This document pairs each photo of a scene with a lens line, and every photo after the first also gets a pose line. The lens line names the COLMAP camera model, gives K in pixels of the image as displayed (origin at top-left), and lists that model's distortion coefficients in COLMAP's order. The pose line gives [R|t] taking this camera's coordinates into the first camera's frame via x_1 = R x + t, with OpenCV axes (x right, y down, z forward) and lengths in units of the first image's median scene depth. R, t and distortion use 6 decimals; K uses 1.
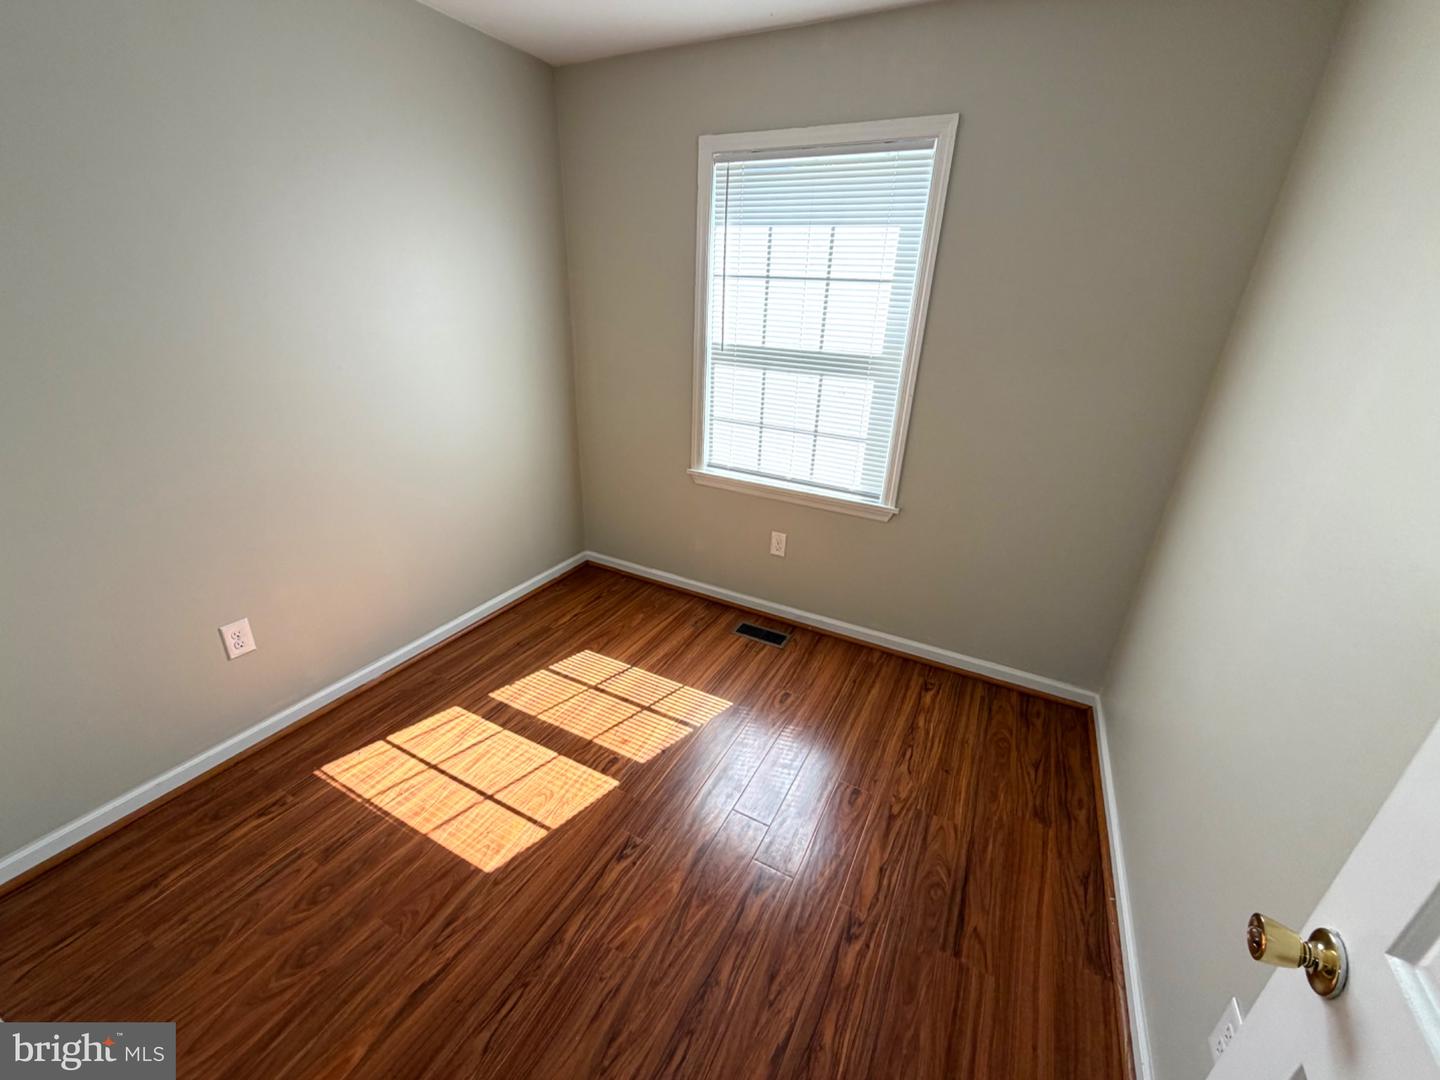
lens RADIAL K [[575.5, 0, 711.6], [0, 575.5, 543.8], [0, 0, 1]] dist [0.000497, -0.000765]
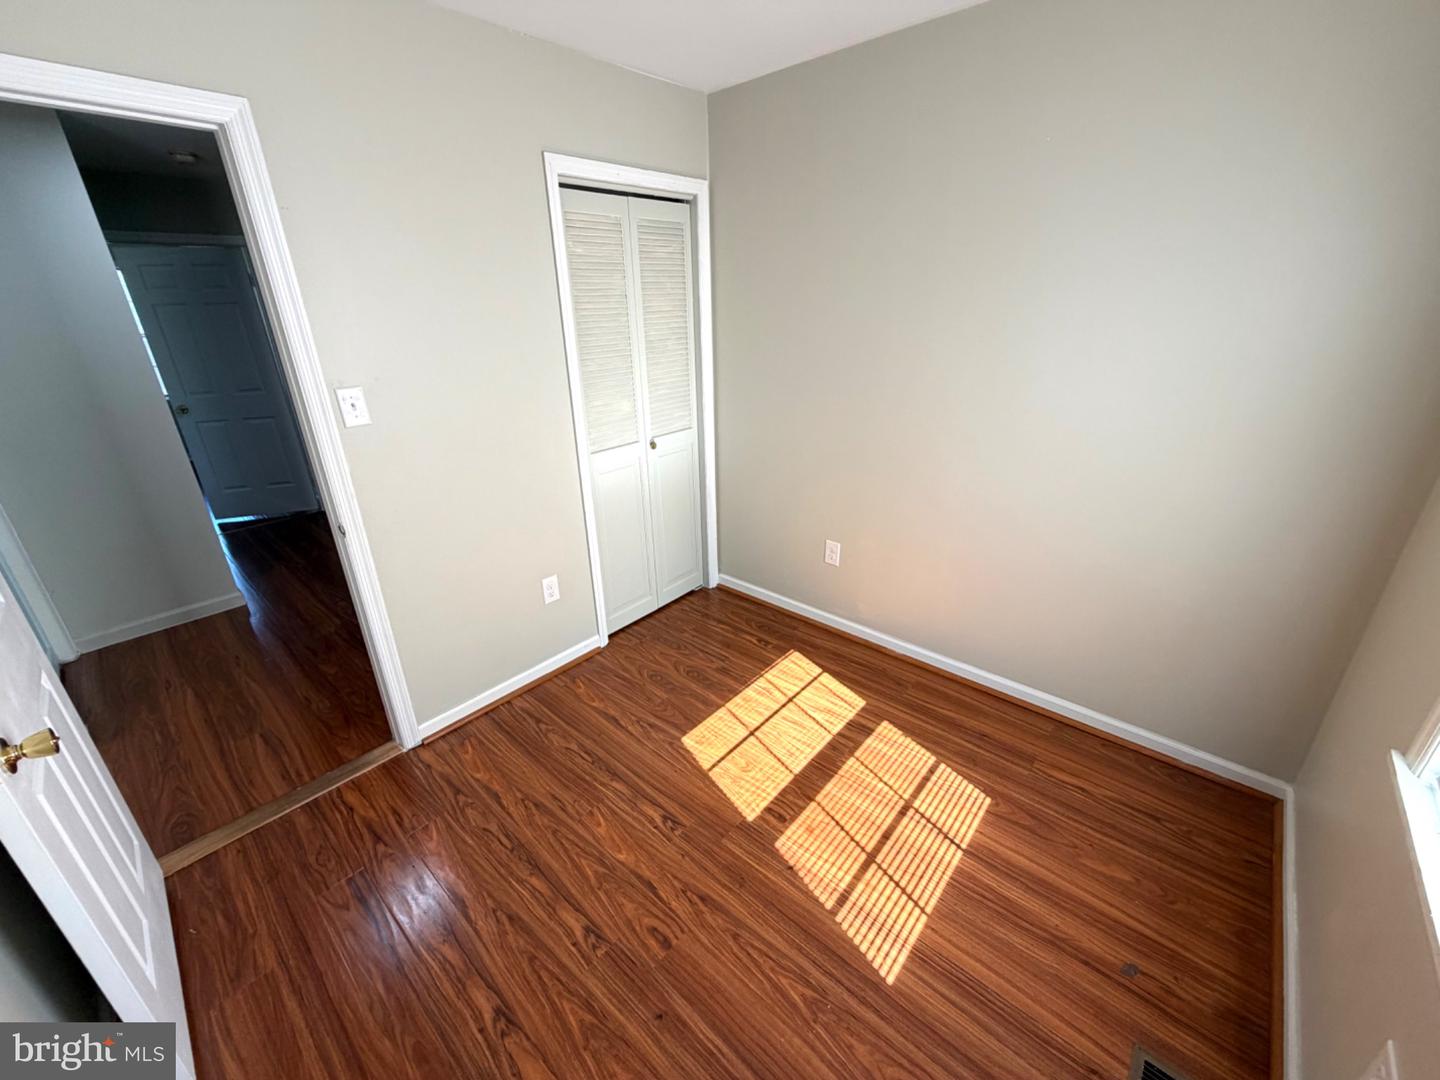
lens RADIAL K [[575.5, 0, 717.1], [0, 575.5, 541.1], [0, 0, 1]] dist [0.000497, -0.000765]
pose [[-0.240314, 0.347243, -0.906461, 0.572485], [-0.371274, 0.829940, 0.416359, -0.362764], [0.896886, 0.436603, -0.070524, 0.819816]]
